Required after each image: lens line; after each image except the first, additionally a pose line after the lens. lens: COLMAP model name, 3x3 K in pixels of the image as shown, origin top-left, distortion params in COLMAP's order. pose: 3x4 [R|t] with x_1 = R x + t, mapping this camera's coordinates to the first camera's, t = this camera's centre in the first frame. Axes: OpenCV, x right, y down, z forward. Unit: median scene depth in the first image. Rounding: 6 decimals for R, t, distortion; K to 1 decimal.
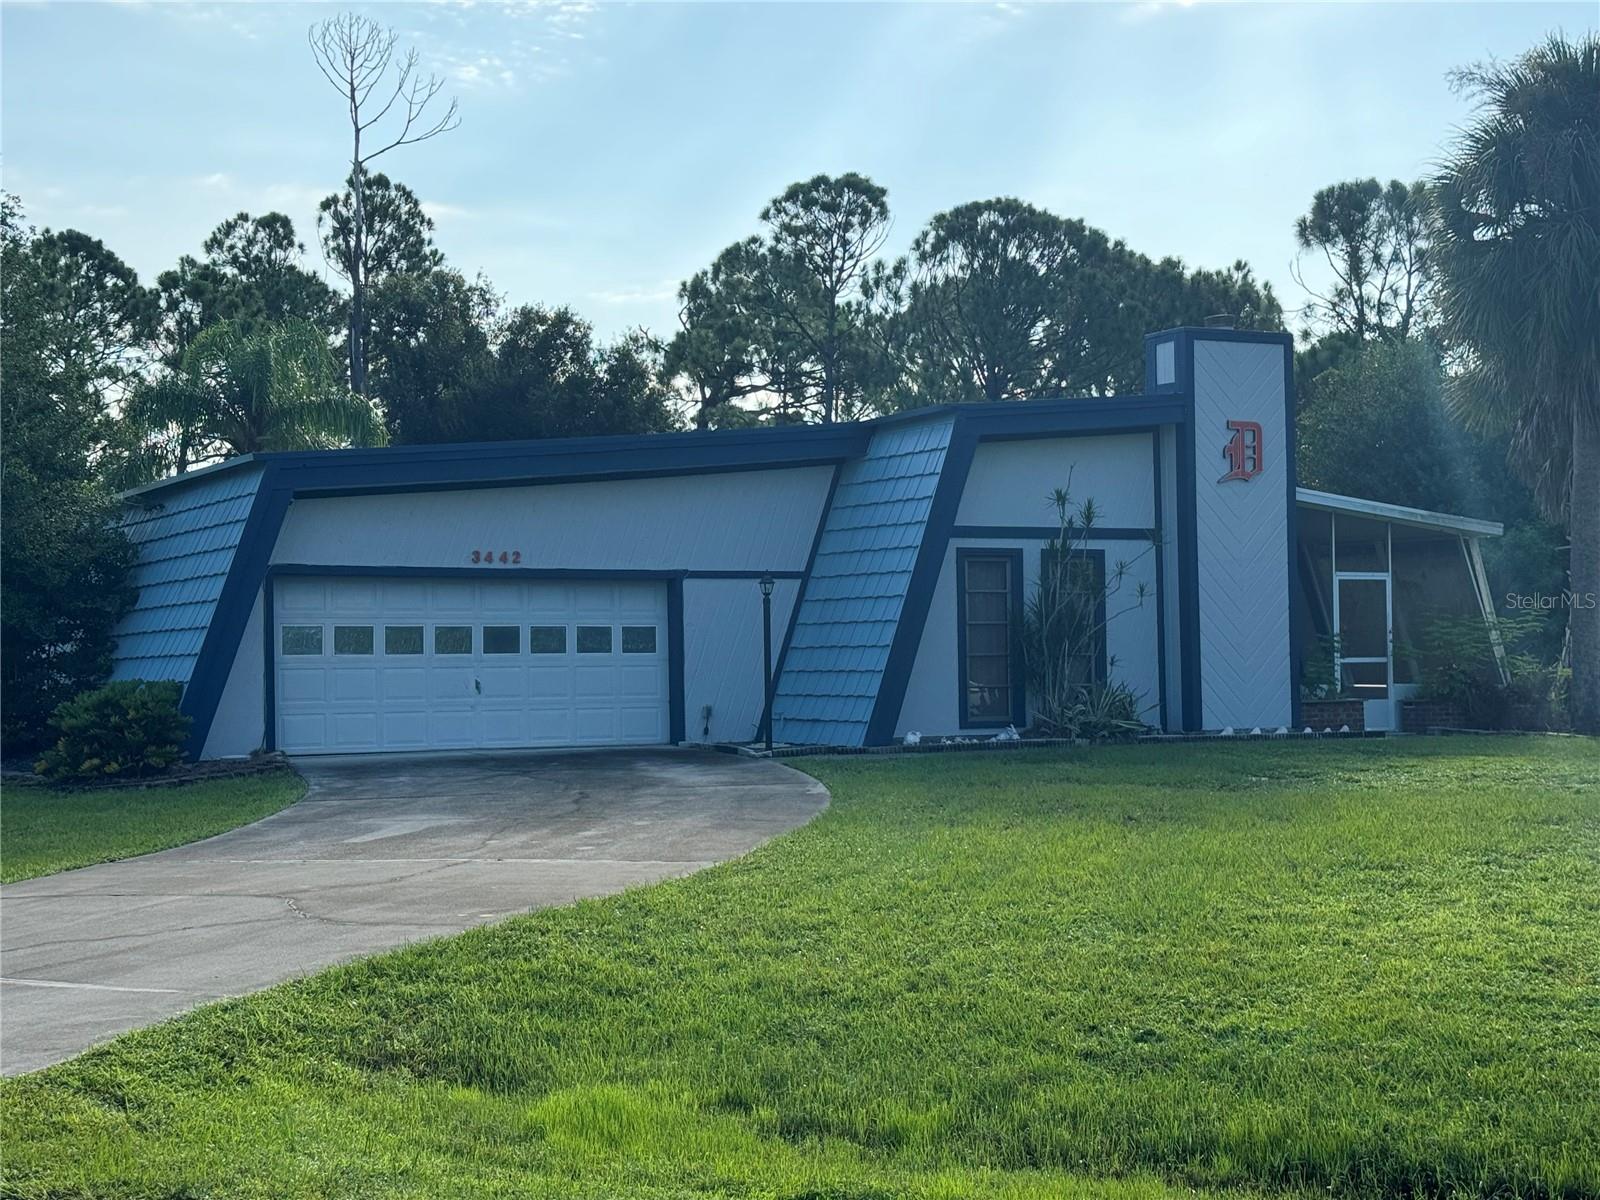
lens RADIAL K [[2361.5, 0, 798.8], [0, 2361.5, 598.1], [0, 0, 1]] dist [0.123201, 0.000000]
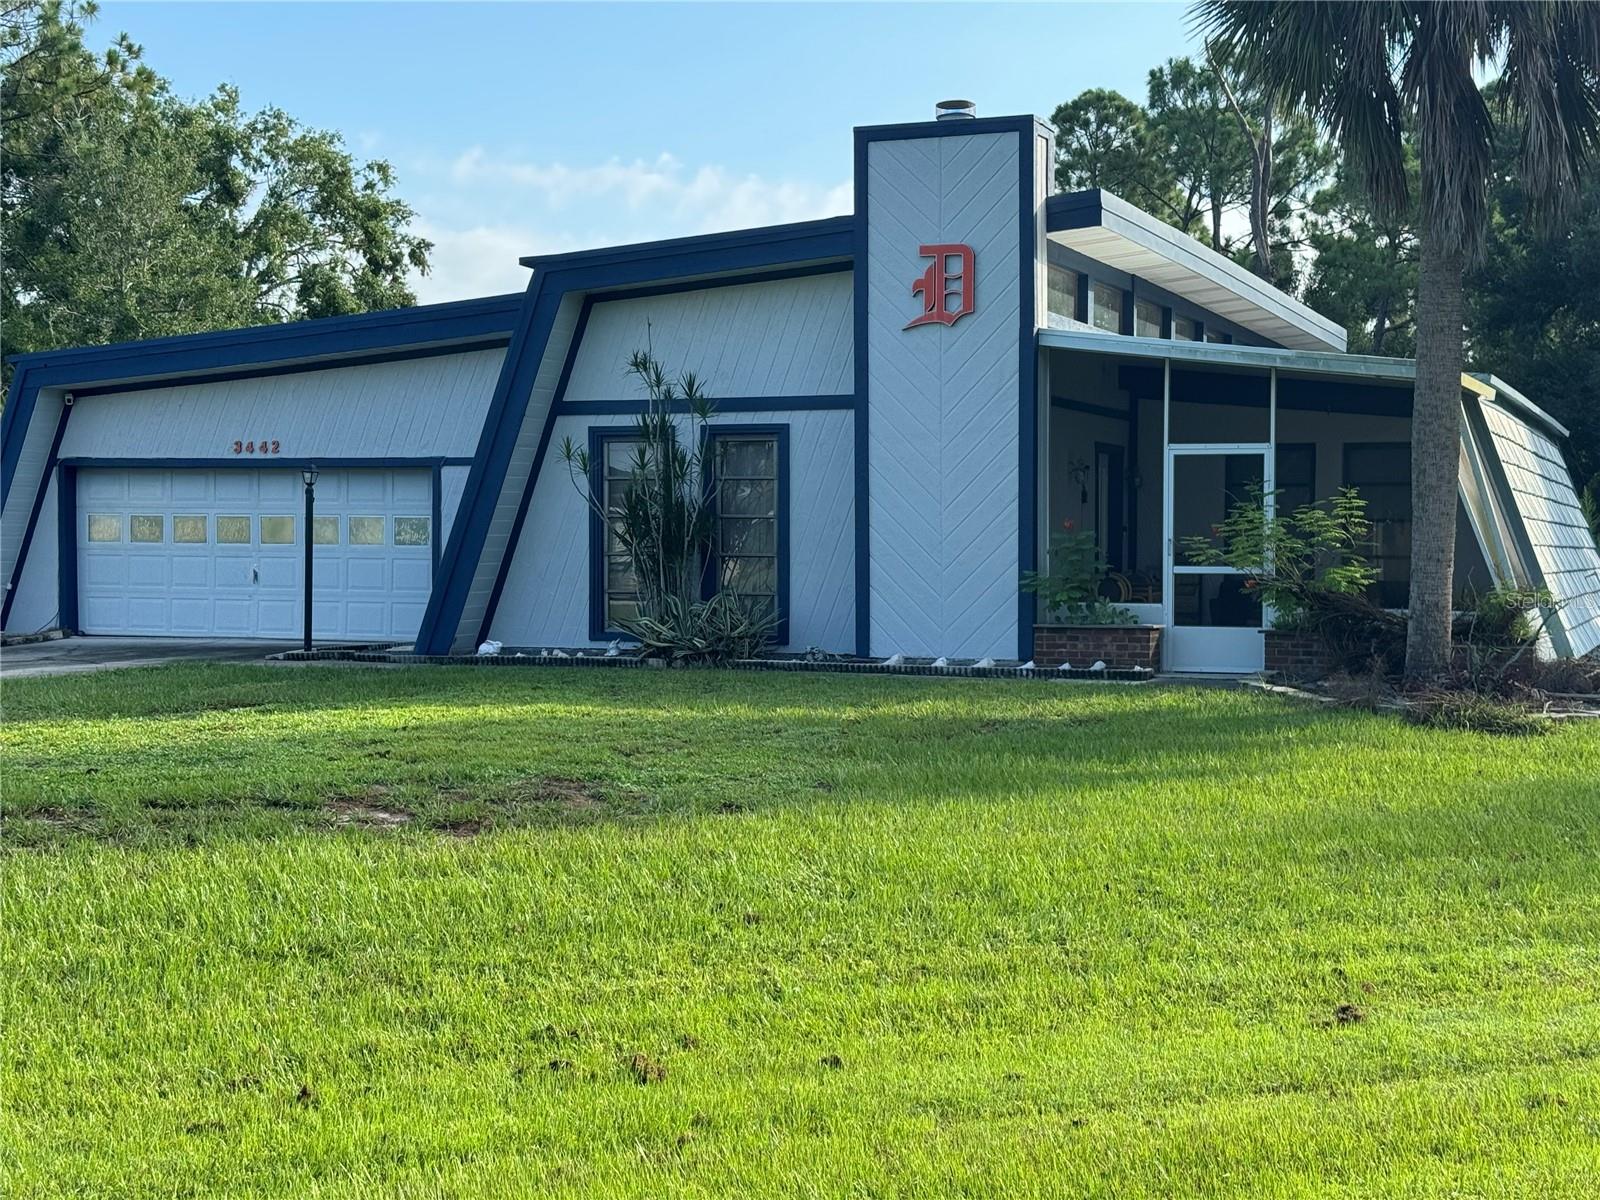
lens RADIAL K [[2452.3, 0, 796.6], [0, 2452.3, 602.7], [0, 0, 1]] dist [0.057136, 0.000000]
pose [[0.637719, 0.032767, -0.769572, 0.797807], [0.007335, 0.998791, 0.048605, -0.000409], [0.770234, -0.036641, 0.636708, 0.500248]]
